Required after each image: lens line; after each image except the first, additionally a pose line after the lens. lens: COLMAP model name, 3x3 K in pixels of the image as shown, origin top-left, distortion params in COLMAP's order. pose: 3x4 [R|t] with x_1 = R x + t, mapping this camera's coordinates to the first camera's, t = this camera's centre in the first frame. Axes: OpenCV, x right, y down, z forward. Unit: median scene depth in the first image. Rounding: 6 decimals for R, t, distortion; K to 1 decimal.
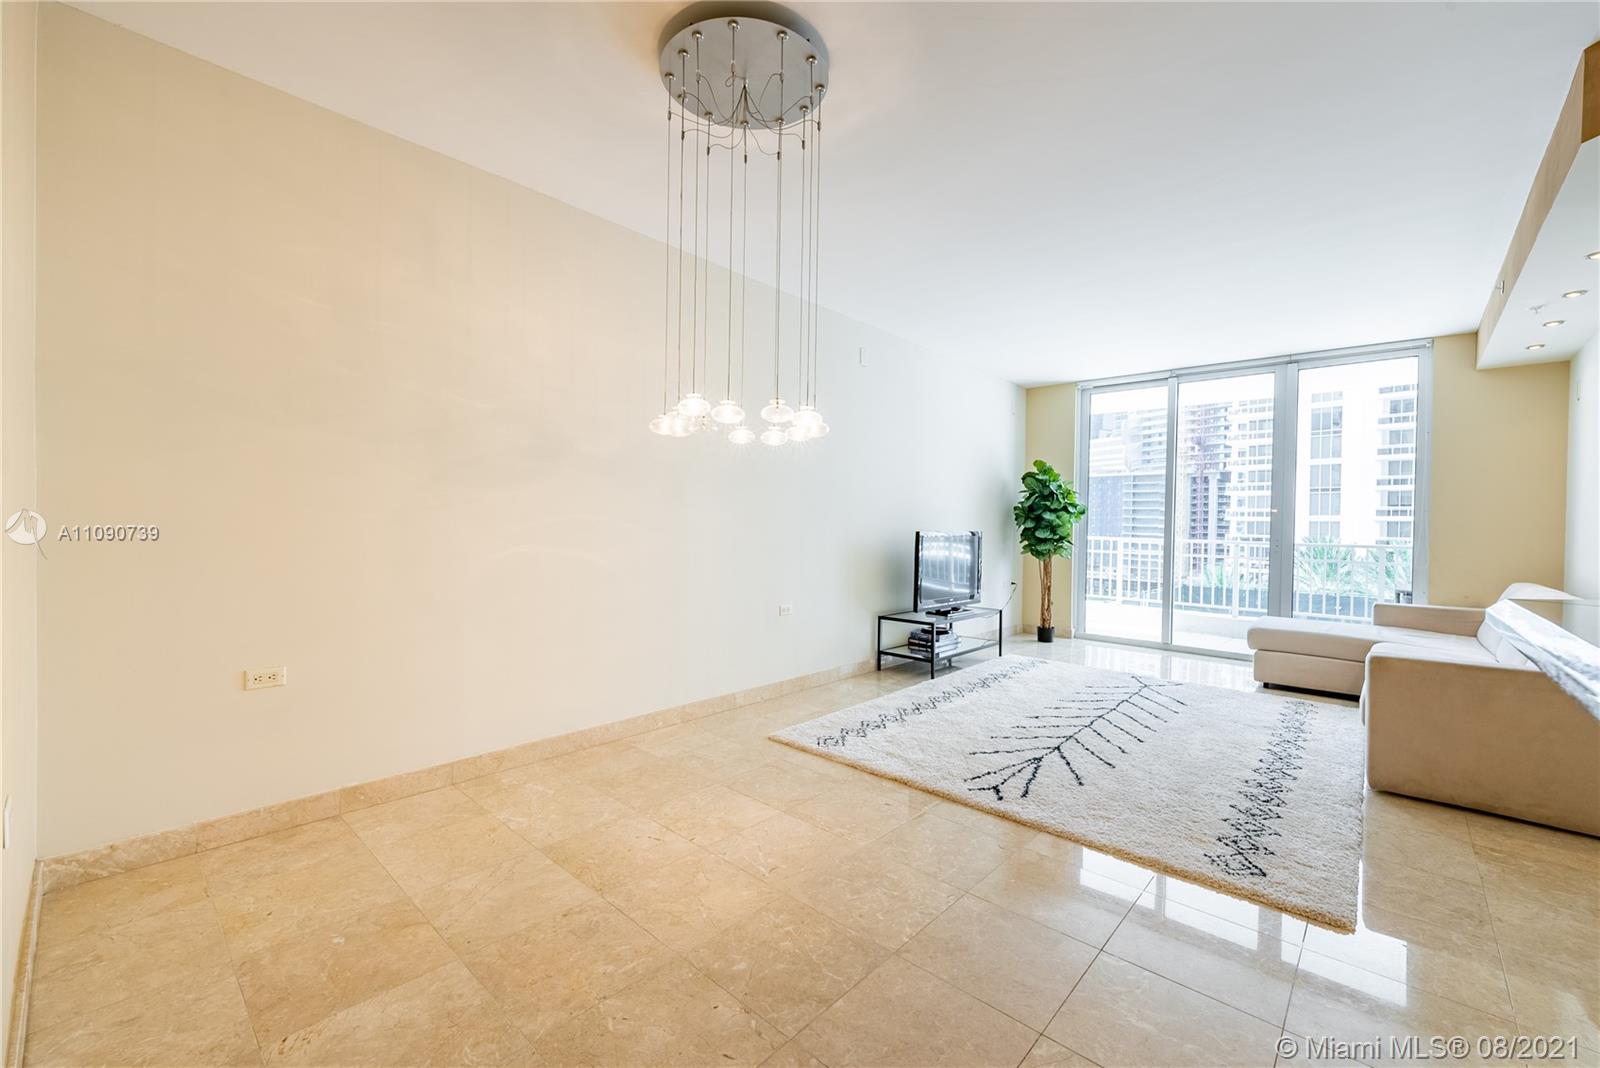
lens RADIAL K [[651.8, 0, 803.4], [0, 651.8, 531.1], [0, 0, 1]] dist [0.001798, -0.000462]
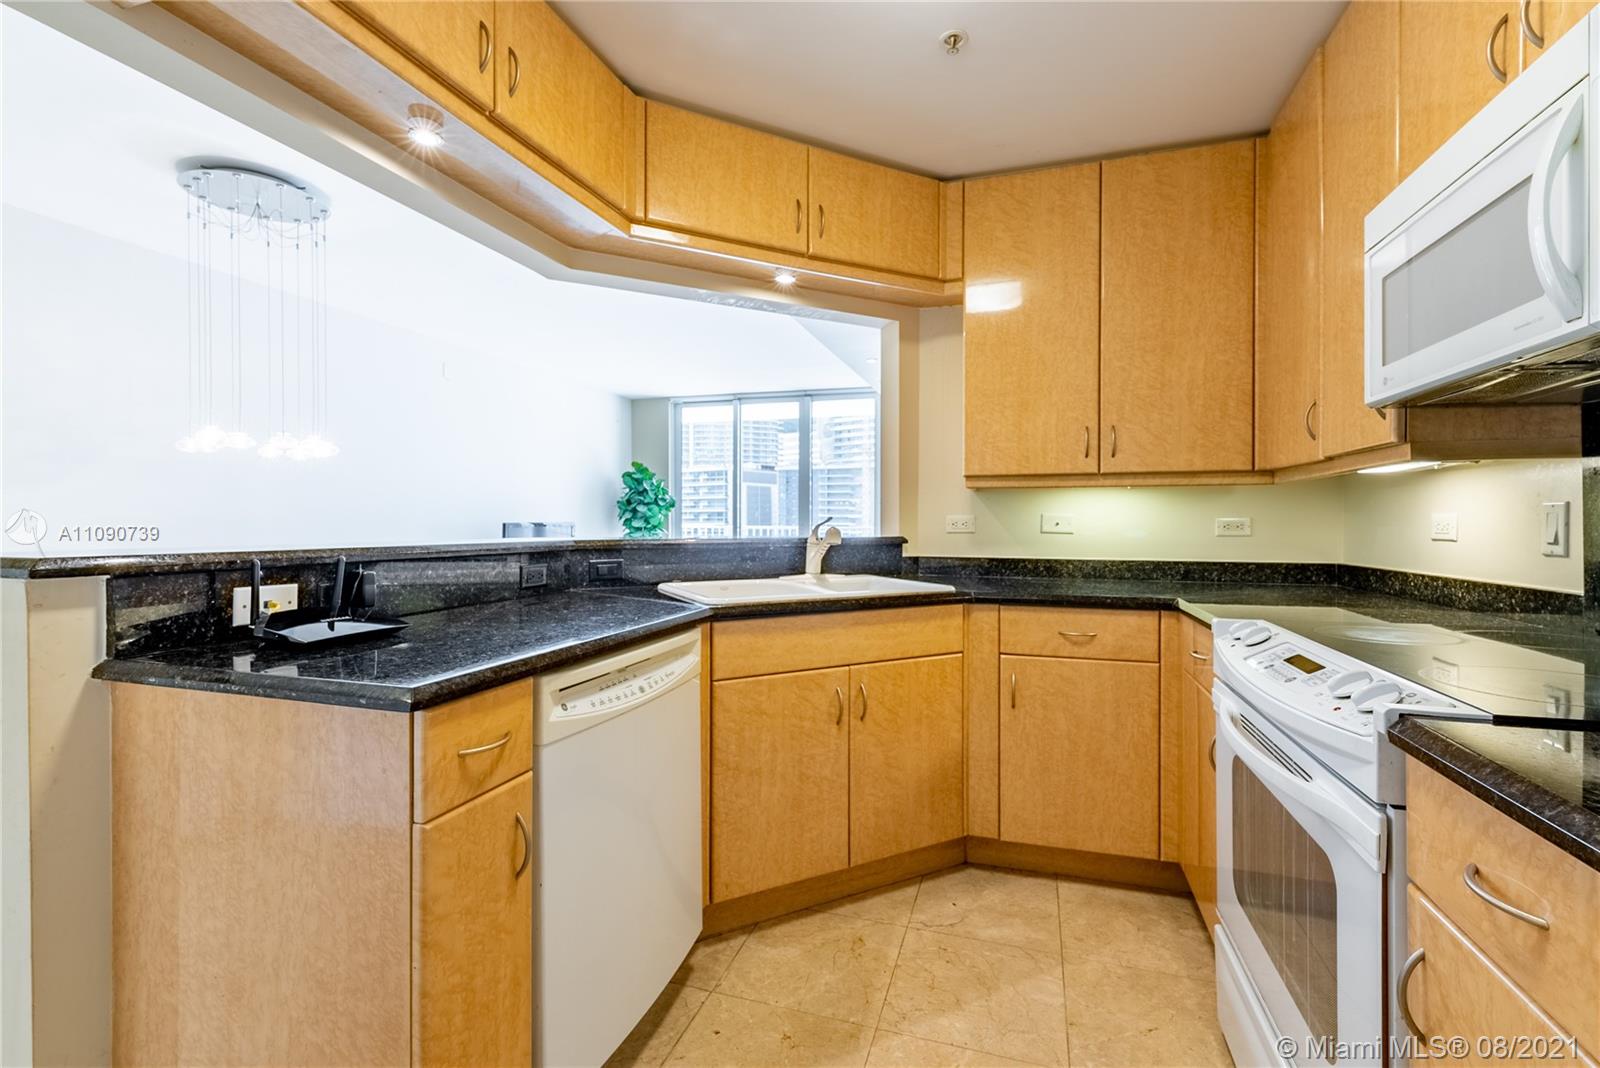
lens RADIAL K [[690.8, 0, 810.4], [0, 690.8, 526.7], [0, 0, 1]] dist [0.002674, -0.000150]
pose [[0.904820, -0.020789, 0.425286, 0.239545], [0.019599, 0.999782, 0.007175, 0.015259], [-0.425342, 0.001843, 0.905031, -0.599099]]
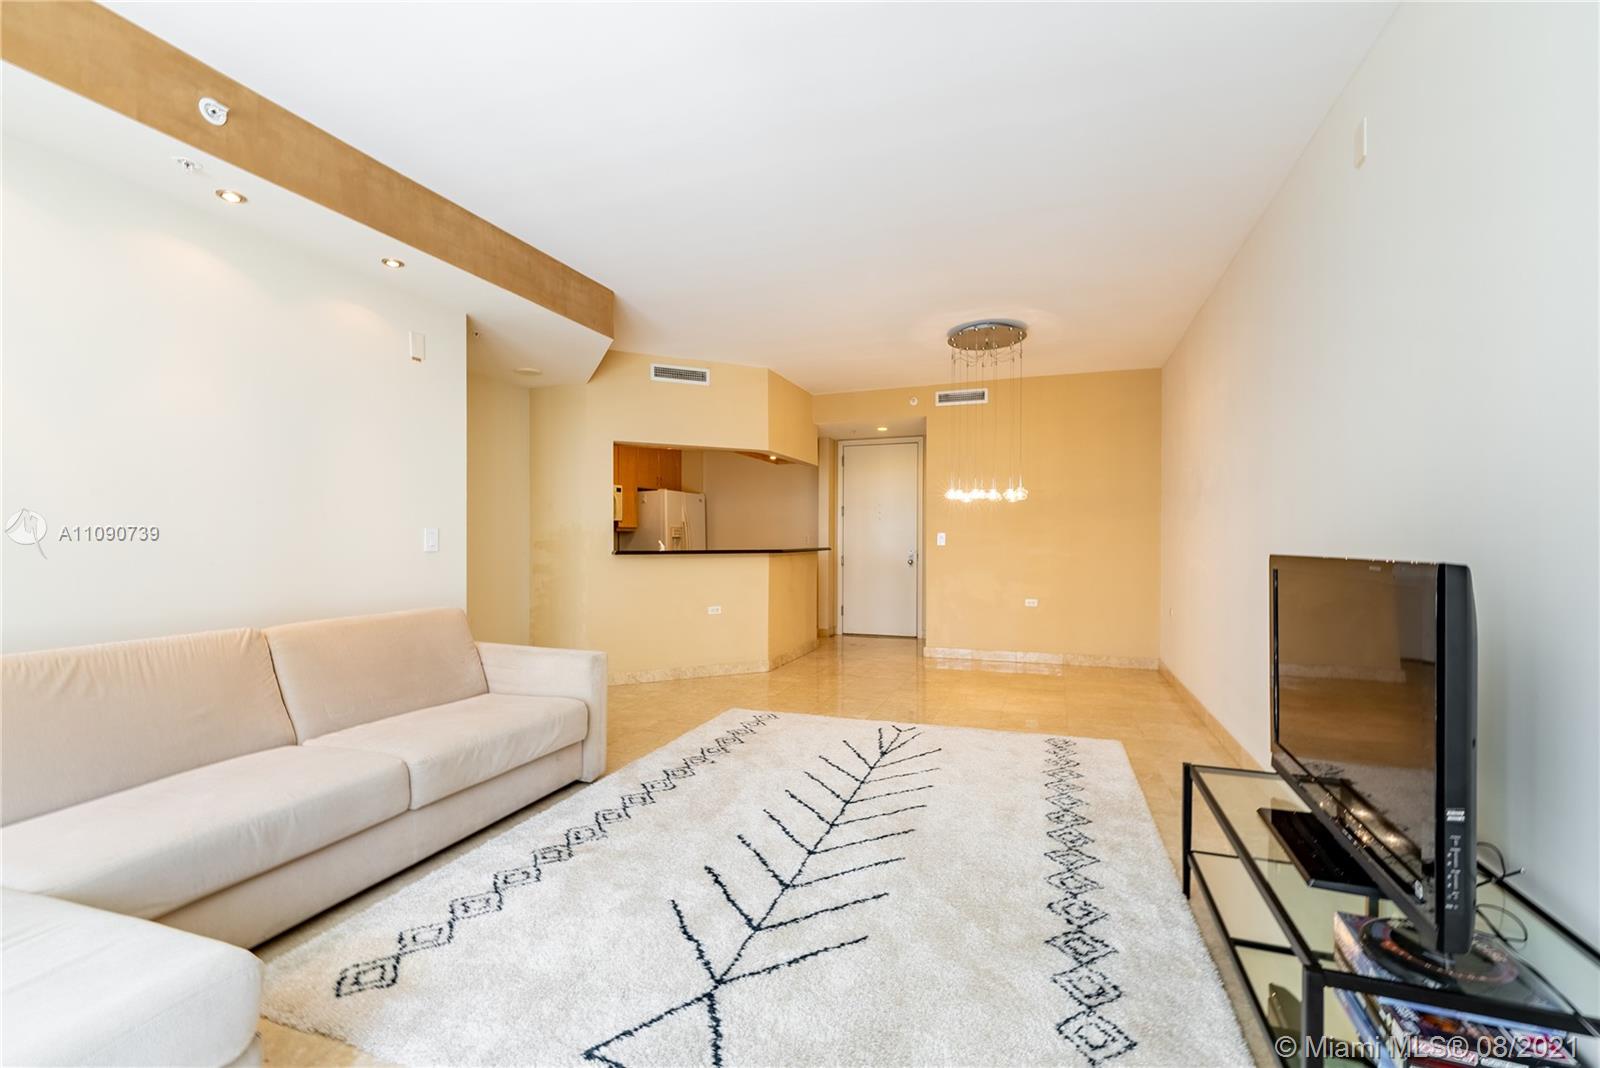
lens RADIAL K [[668.0, 0, 805.7], [0, 668.0, 550.7], [0, 0, 1]] dist [0.001741, 0.000187]
pose [[-0.923559, -0.013346, -0.383224, 0.895196], [-0.021405, 0.999630, 0.016774, -0.000908], [0.382859, 0.023695, -0.923503, 1.937698]]
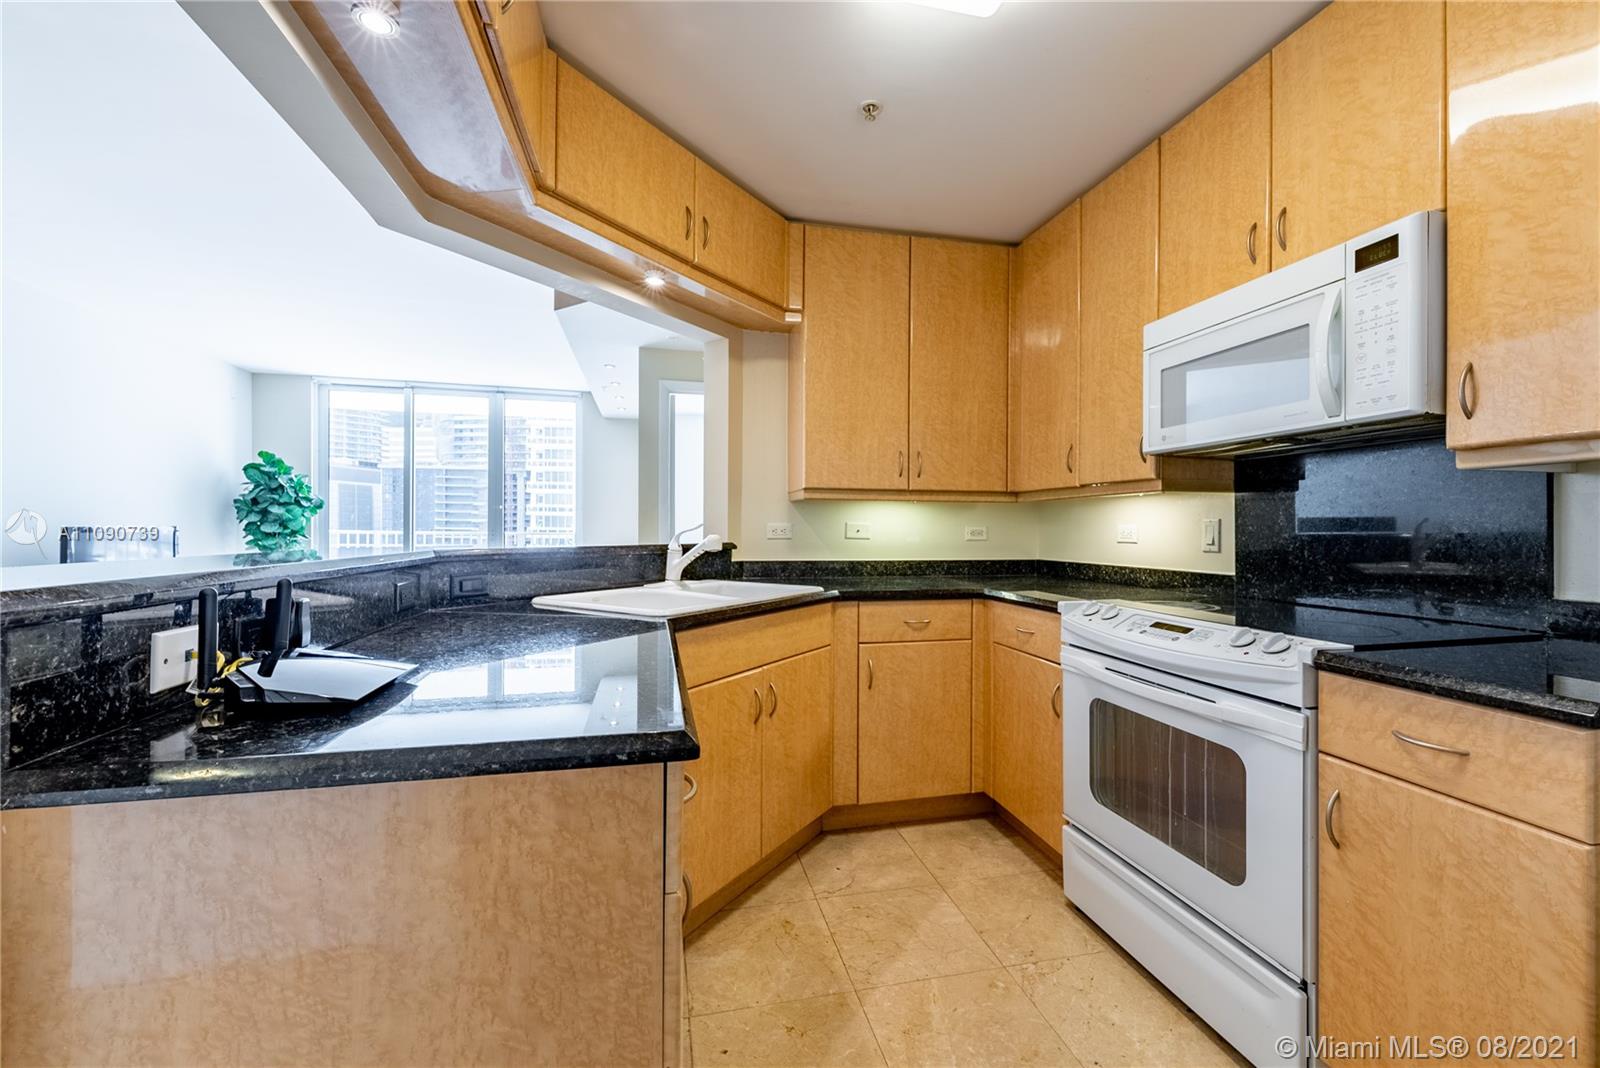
lens RADIAL K [[651.8, 0, 803.4], [0, 651.8, 531.1], [0, 0, 1]] dist [0.001798, -0.000462]
pose [[0.567165, -0.019360, 0.823376, 0.039703], [0.012343, 0.999811, 0.015006, 0.008509], [-0.823512, 0.001652, 0.567297, -0.423095]]
